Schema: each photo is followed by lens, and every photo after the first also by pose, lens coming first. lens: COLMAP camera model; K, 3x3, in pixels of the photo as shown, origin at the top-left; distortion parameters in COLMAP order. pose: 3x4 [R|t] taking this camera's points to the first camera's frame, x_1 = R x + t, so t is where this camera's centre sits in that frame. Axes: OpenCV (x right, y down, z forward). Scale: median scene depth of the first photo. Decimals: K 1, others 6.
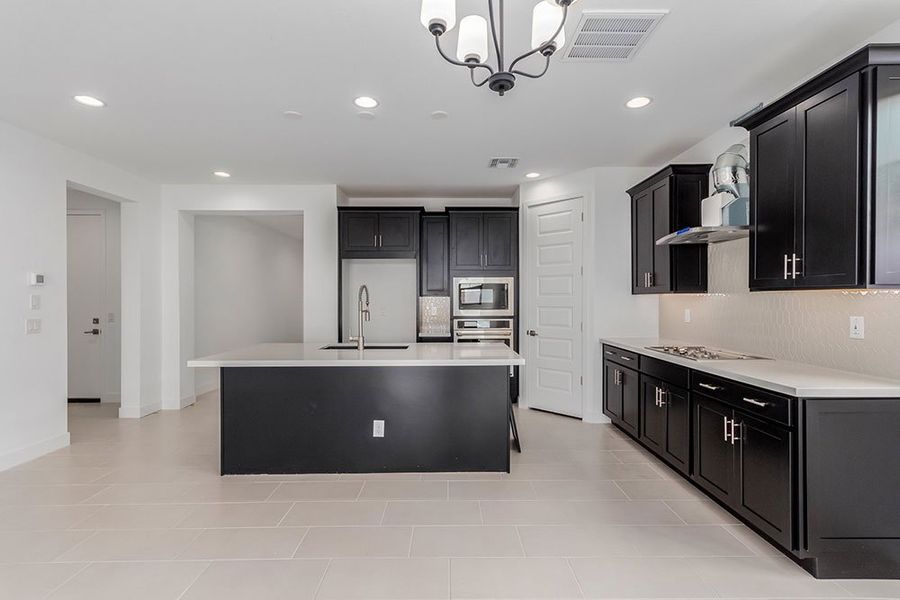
lens RADIAL K [[424.3, 0, 451.1], [0, 424.3, 299.9], [0, 0, 1]] dist [0.013236, -0.000104]
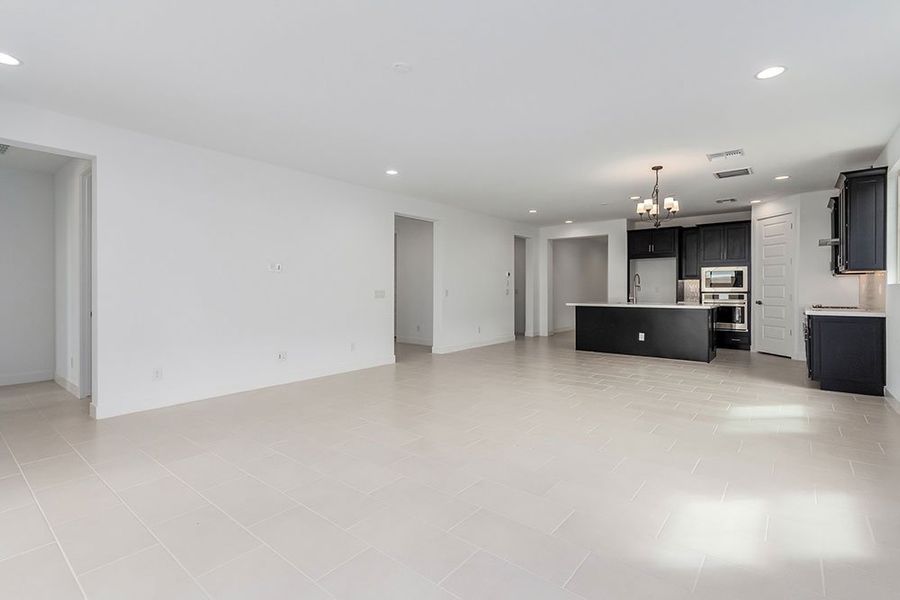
lens RADIAL K [[424.3, 0, 449.6], [0, 424.3, 293.3], [0, 0, 1]] dist [0.013236, -0.000104]
pose [[0.771613, 0.005574, -0.636068, 0.302371], [-0.001928, 0.999978, 0.006424, 0.036749], [0.636090, -0.003731, 0.771606, -0.881049]]
